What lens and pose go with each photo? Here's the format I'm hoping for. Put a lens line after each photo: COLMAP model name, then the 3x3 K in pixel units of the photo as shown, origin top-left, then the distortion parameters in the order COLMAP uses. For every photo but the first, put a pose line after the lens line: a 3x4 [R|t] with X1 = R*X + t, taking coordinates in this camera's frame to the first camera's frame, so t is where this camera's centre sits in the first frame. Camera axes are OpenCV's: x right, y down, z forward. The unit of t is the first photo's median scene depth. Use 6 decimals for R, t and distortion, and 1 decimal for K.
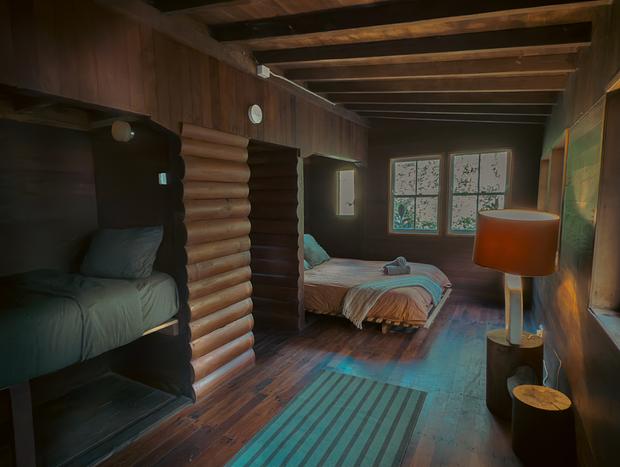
lens RADIAL K [[349.1, 0, 310.7], [0, 349.1, 233.8], [0, 0, 1]] dist [0.001703, 0.000393]
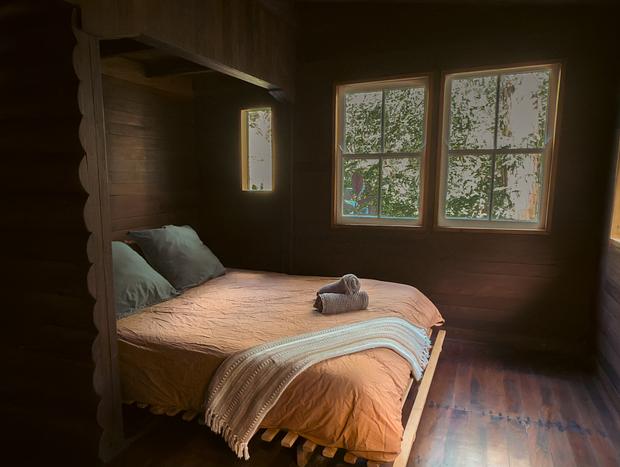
lens RADIAL K [[415.2, 0, 309.5], [0, 415.2, 232.7], [0, 0, 1]] dist [-0.000459, -0.001107]
pose [[0.993978, -0.002070, 0.109562, 0.155402], [-0.001335, 0.999519, 0.030995, -0.011951], [-0.109573, -0.030955, 0.993497, 0.480449]]
